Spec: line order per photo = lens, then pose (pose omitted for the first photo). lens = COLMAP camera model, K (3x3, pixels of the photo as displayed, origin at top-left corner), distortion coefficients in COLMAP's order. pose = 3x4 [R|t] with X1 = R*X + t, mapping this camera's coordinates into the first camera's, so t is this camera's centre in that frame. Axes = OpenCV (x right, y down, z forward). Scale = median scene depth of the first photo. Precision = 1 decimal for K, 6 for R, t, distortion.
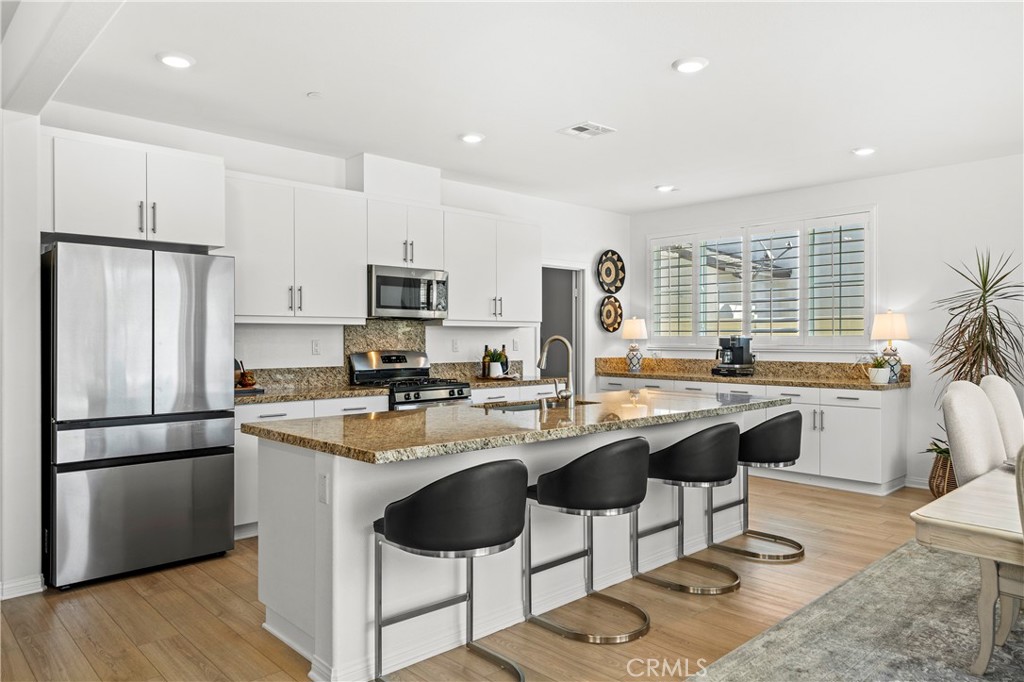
lens RADIAL K [[697.1, 0, 507.6], [0, 697.1, 337.1], [0, 0, 1]] dist [-0.010271, -0.000975]
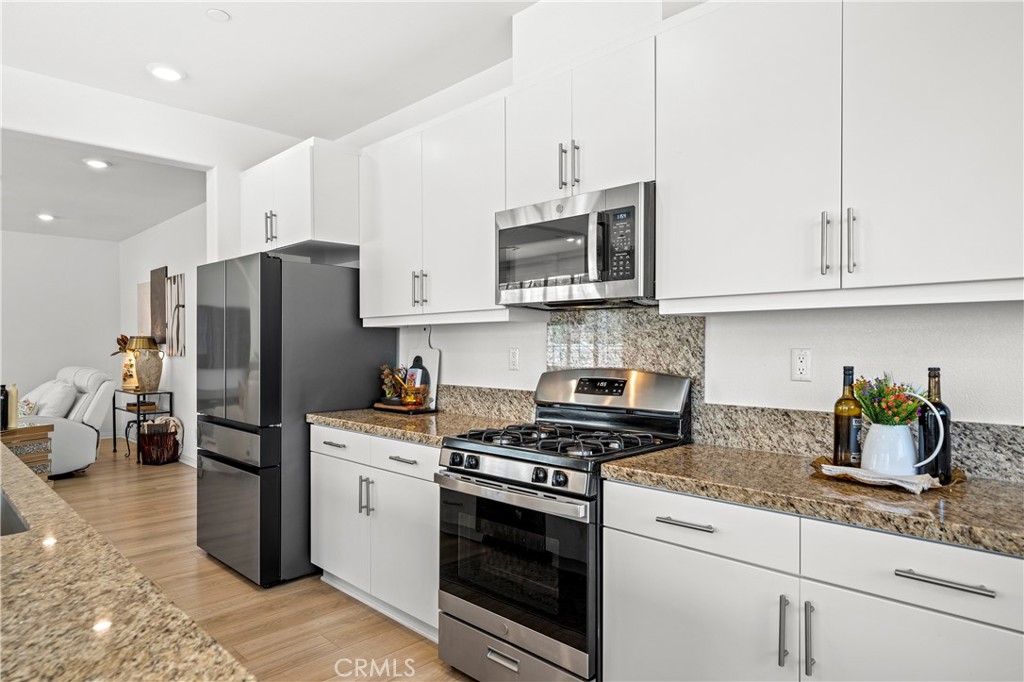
lens RADIAL K [[609.2, 0, 506.5], [0, 609.2, 348.8], [0, 0, 1]] dist [-0.001815, 0.003597]
pose [[0.028147, 0.007635, -0.999575, 0.278728], [0.002873, 0.999966, 0.007719, 0.001130], [0.999600, -0.003089, 0.028125, 0.947701]]
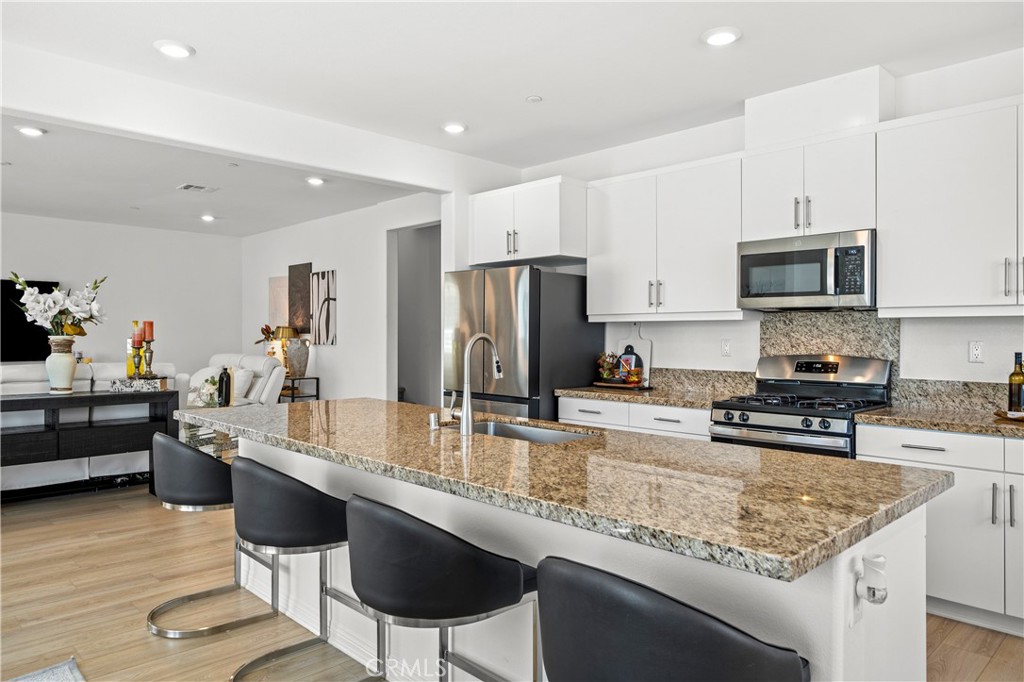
lens RADIAL K [[661.2, 0, 510.7], [0, 661.2, 330.5], [0, 0, 1]] dist [-0.003126, 0.003573]
pose [[0.017765, -0.007189, -0.999816, 0.511302], [-0.004260, 0.999965, -0.007265, 0.000744], [0.999833, 0.004388, 0.017733, 0.700208]]
